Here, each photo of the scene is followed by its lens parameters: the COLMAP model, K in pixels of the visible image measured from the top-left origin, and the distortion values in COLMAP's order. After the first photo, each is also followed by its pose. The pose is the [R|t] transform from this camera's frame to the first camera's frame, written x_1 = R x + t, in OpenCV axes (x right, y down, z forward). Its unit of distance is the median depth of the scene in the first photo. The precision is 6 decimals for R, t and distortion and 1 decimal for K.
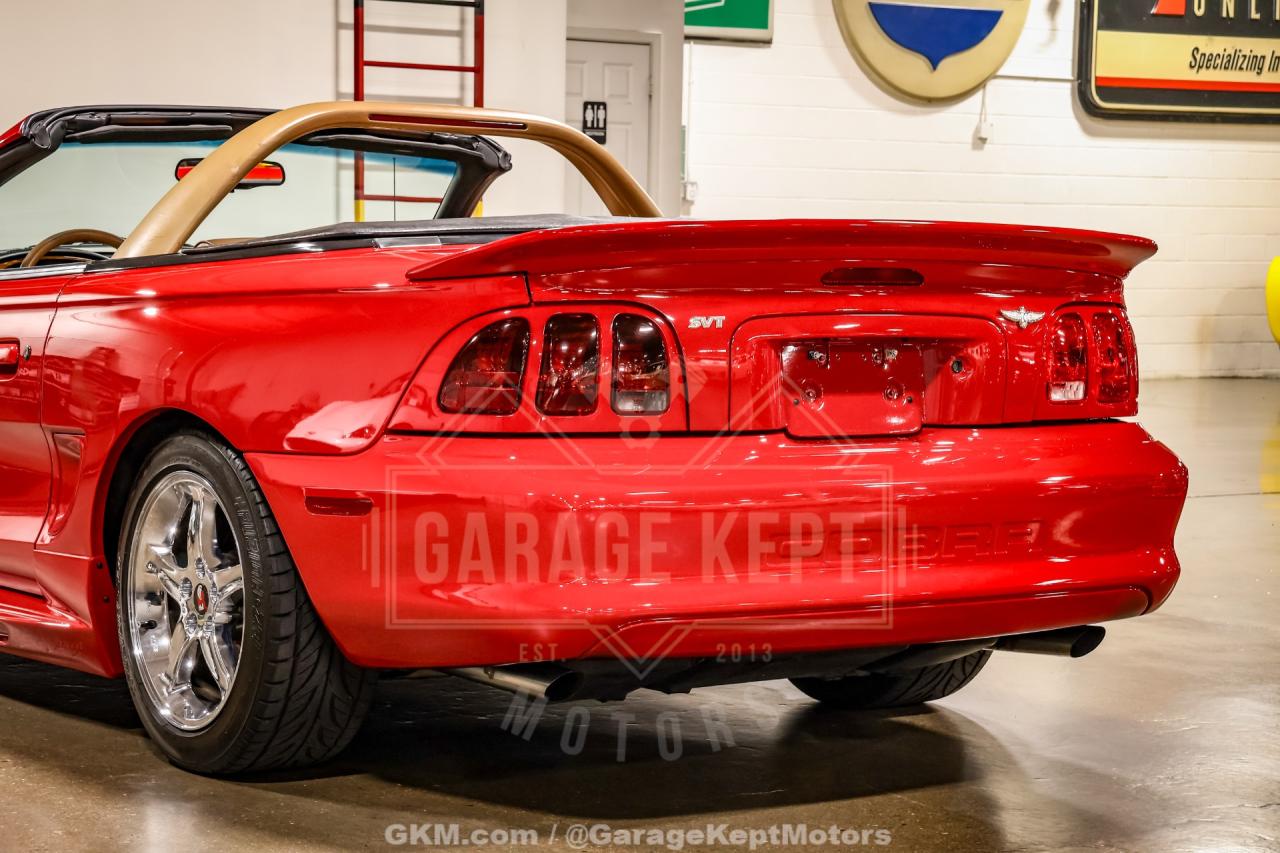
lens RADIAL K [[2912.0, 0, 673.9], [0, 2912.0, 427.1], [0, 0, 1]] dist [0.293727, 0.735713]
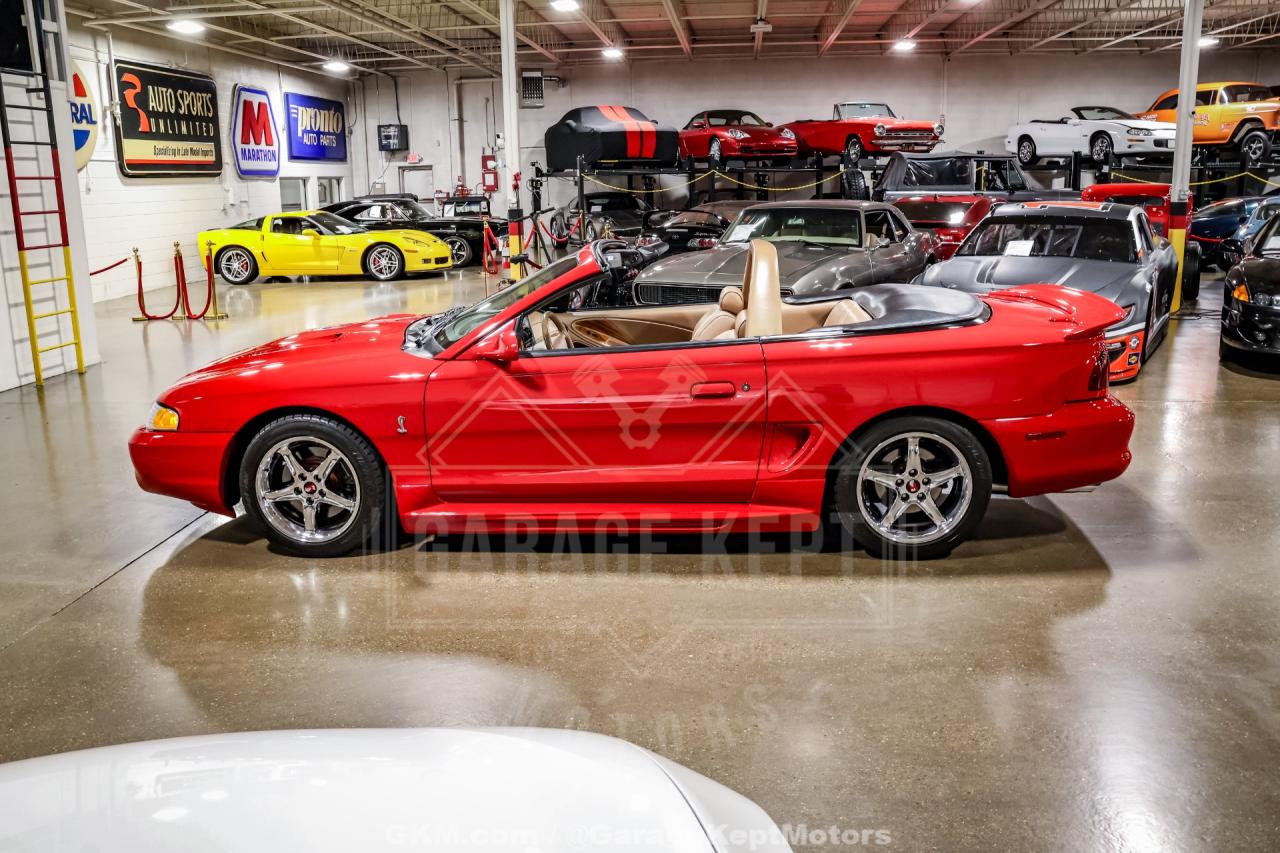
lens RADIAL K [[1073.1, 0, 640.0], [0, 1073.1, 426.5], [0, 0, 1]] dist [-0.142712, 0.111141]
pose [[0.620256, -0.200450, 0.758355, -0.784214], [0.073886, 0.977429, 0.197924, -0.143459], [-0.780912, -0.066732, 0.621067, 0.558665]]
